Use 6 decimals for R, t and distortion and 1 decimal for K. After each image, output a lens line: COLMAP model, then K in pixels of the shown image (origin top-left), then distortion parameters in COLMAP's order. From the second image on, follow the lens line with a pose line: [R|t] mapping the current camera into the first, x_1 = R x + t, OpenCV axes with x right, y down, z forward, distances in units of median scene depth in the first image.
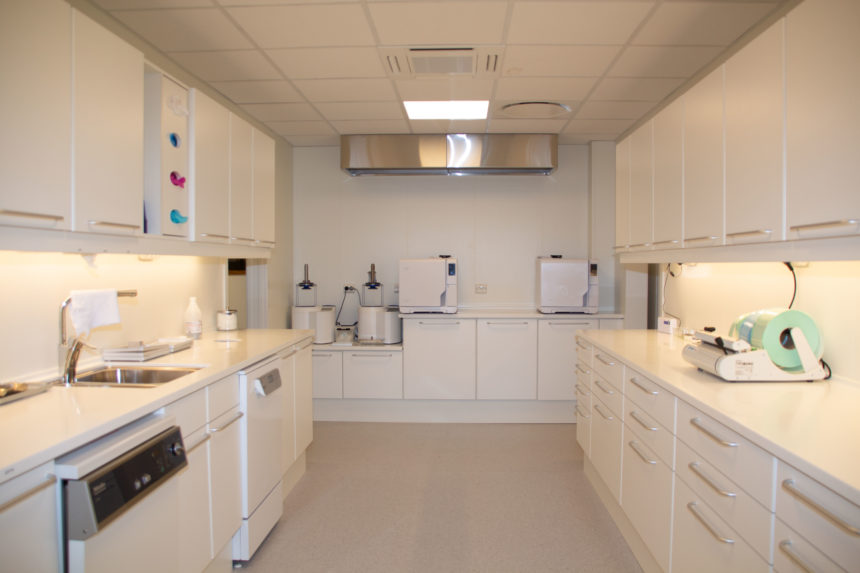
lens RADIAL K [[735.9, 0, 443.6], [0, 735.9, 300.3], [0, 0, 1]] dist [-0.161122, 0.143090]
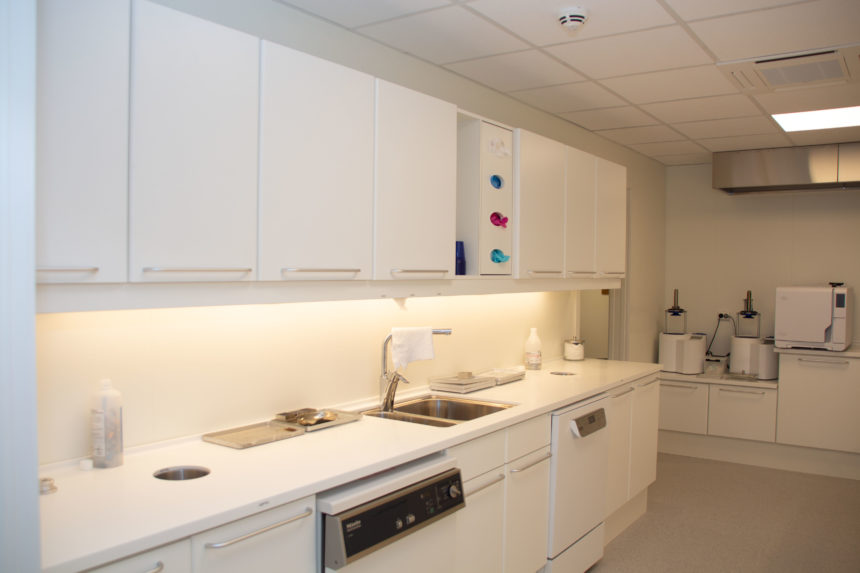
lens RADIAL K [[735.9, 0, 424.4], [0, 735.9, 303.4], [0, 0, 1]] dist [-0.161122, 0.143090]
pose [[0.834008, 0.031078, -0.550876, 0.096124], [-0.034534, 0.999395, 0.004098, -0.039102], [0.550670, 0.015606, 0.834577, 0.054419]]
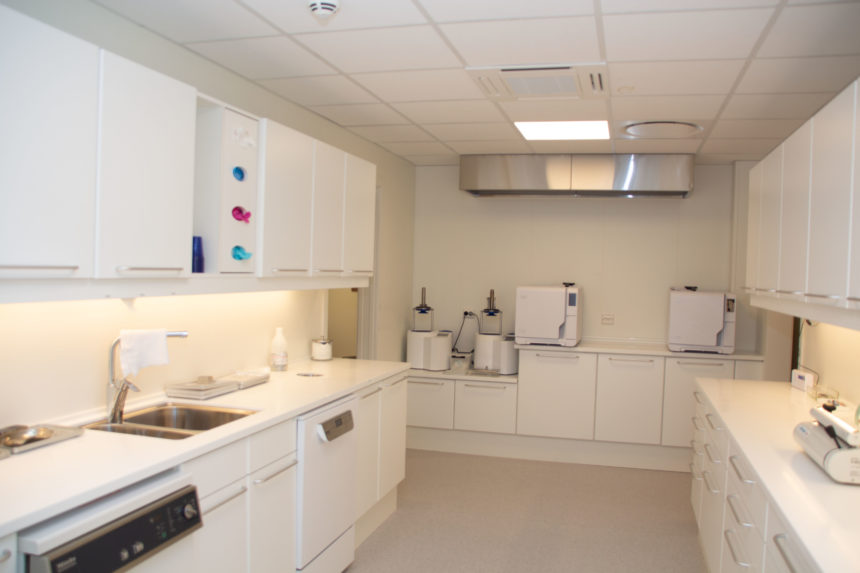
lens RADIAL K [[735.9, 0, 435.0], [0, 735.9, 305.3], [0, 0, 1]] dist [-0.161122, 0.143090]
pose [[0.972009, 0.036880, -0.232030, 0.089472], [-0.037794, 0.999285, 0.000504, -0.044759], [0.231882, 0.008279, 0.972709, 0.089441]]
